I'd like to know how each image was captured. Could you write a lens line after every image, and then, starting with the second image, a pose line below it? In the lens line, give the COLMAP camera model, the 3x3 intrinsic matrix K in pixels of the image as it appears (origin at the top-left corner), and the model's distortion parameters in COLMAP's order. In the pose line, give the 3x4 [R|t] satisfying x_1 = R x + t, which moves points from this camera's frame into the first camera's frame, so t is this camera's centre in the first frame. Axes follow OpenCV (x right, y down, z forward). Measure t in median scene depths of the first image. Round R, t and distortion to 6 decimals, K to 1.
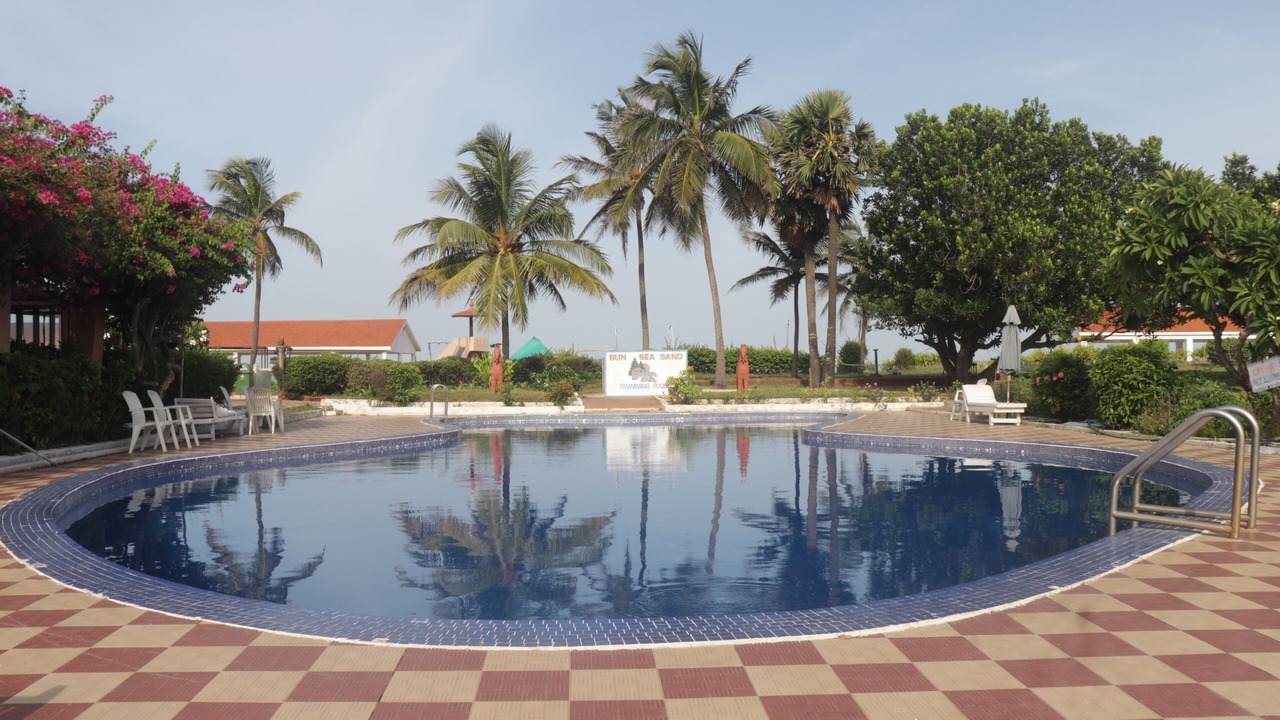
lens RADIAL K [[1052.5, 0, 640.0], [0, 1052.5, 360.0], [0, 0, 1]] dist [-0.173960, 0.145536]
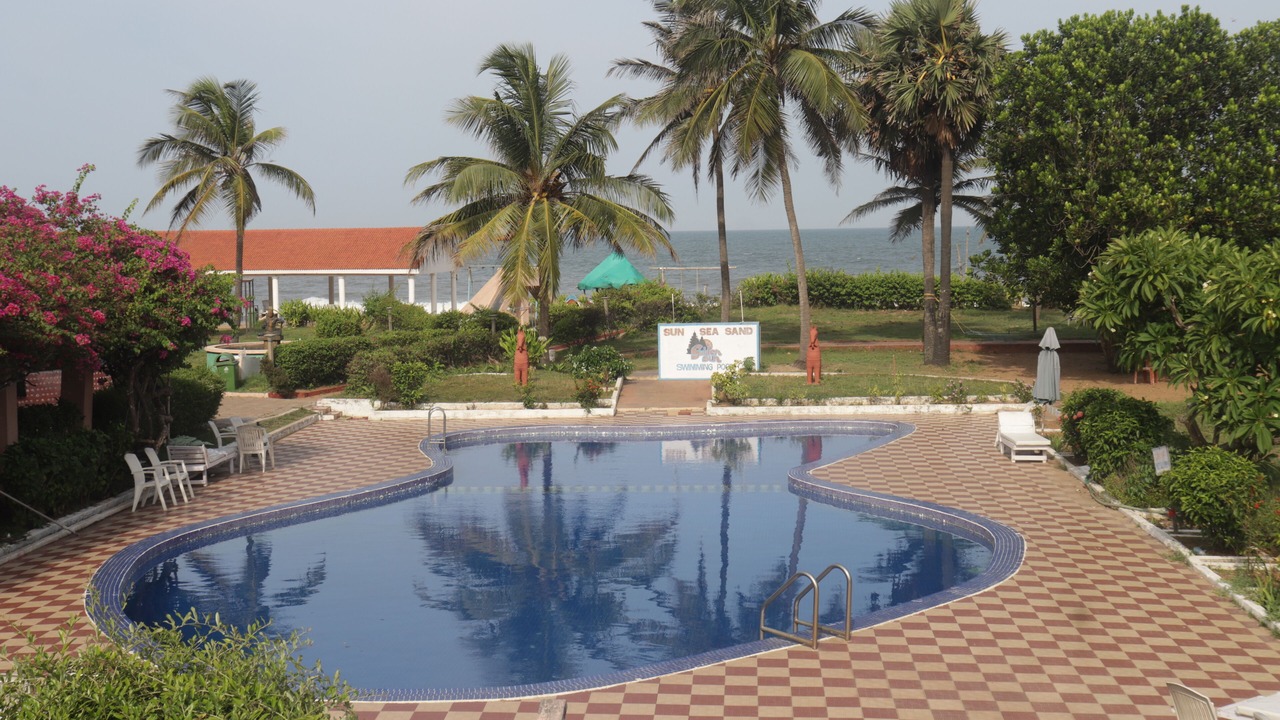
lens RADIAL K [[1695.1, 0, 640.0], [0, 1695.1, 360.0], [0, 0, 1]] dist [-0.017031, 0.356808]
pose [[0.992680, -0.000212, -0.120778, 0.112598], [0.010922, 0.996059, 0.088015, -0.097582], [0.120283, -0.088689, 0.988770, -0.314868]]
